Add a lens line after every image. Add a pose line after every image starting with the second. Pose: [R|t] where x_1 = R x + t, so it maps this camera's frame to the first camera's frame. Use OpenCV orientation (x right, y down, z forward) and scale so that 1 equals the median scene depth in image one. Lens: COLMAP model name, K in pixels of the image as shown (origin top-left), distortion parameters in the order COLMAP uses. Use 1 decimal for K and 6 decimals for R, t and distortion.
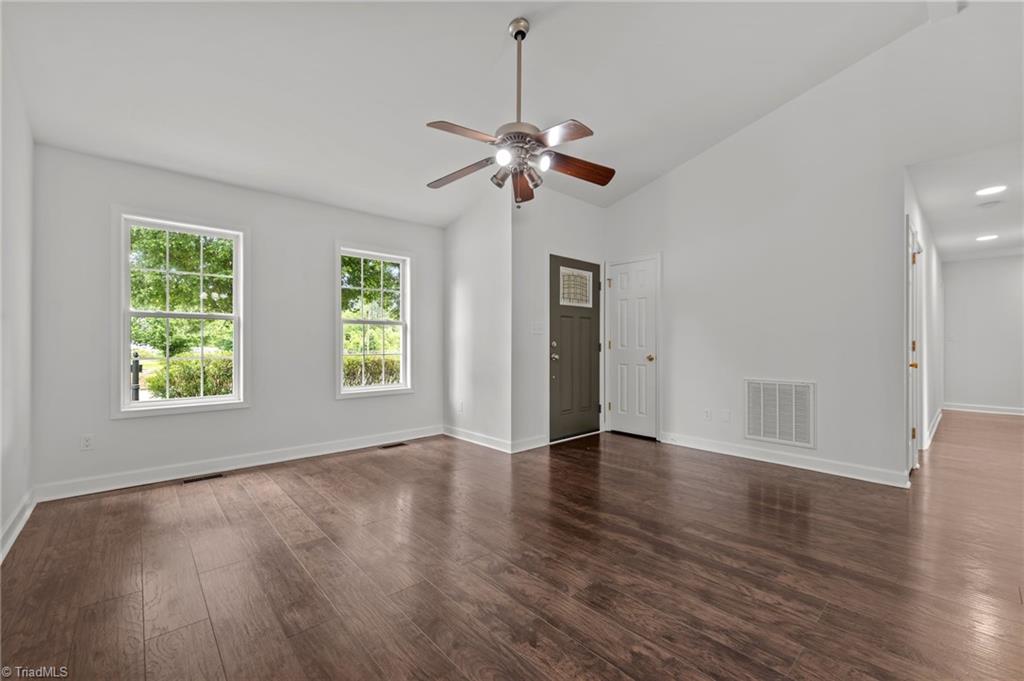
lens RADIAL K [[420.8, 0, 517.8], [0, 420.8, 347.1], [0, 0, 1]] dist [0.001928, -0.001575]
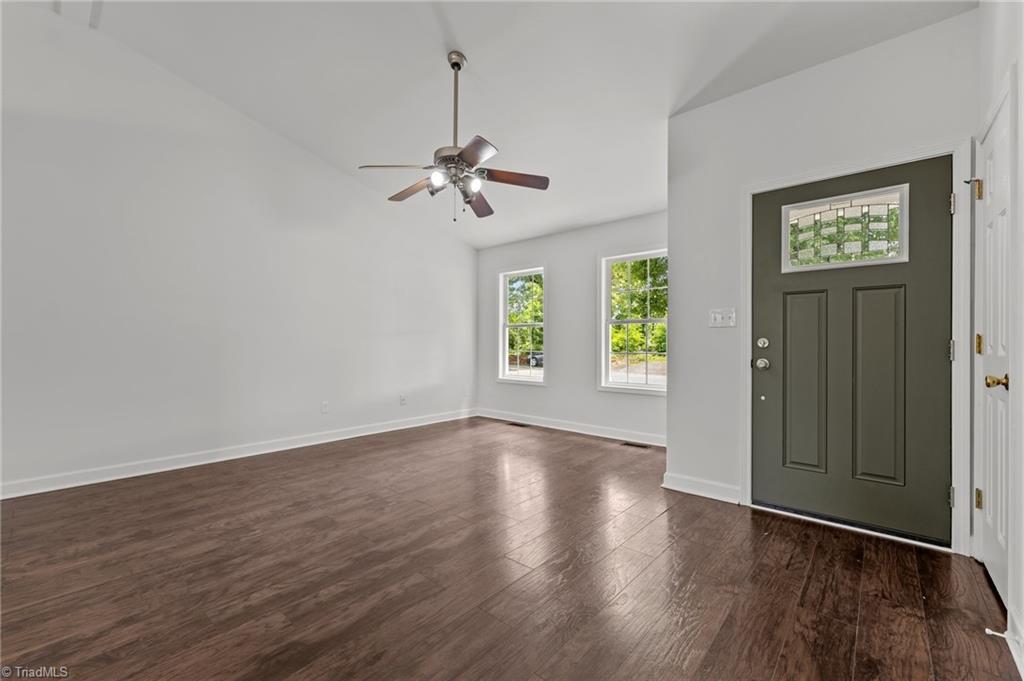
lens RADIAL K [[420.8, 0, 504.9], [0, 420.8, 346.5], [0, 0, 1]] dist [0.001928, -0.001575]
pose [[0.099618, 0.008724, -0.994988, 0.708347], [-0.010022, 0.999920, 0.007763, -0.002767], [0.994975, 0.009198, 0.099697, 0.638062]]
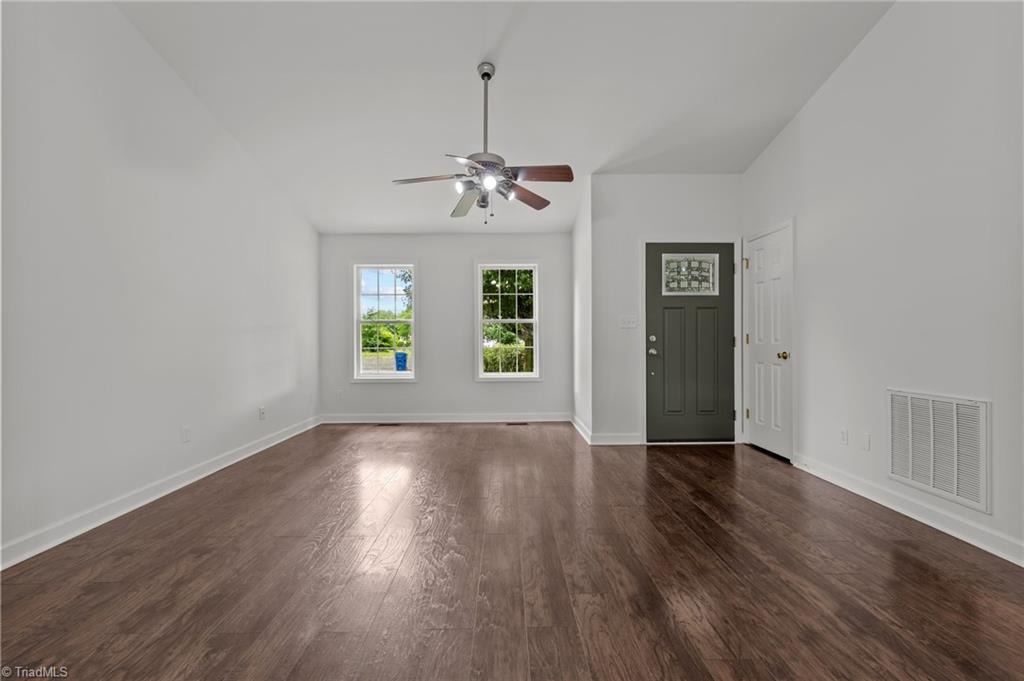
lens RADIAL K [[420.8, 0, 513.5], [0, 420.8, 341.0], [0, 0, 1]] dist [0.001928, -0.001575]
pose [[0.749374, -0.000882, -0.662146, 0.522773], [-0.000708, 0.999997, -0.002133, 0.001517], [0.662147, 0.002067, 0.749371, 0.103321]]
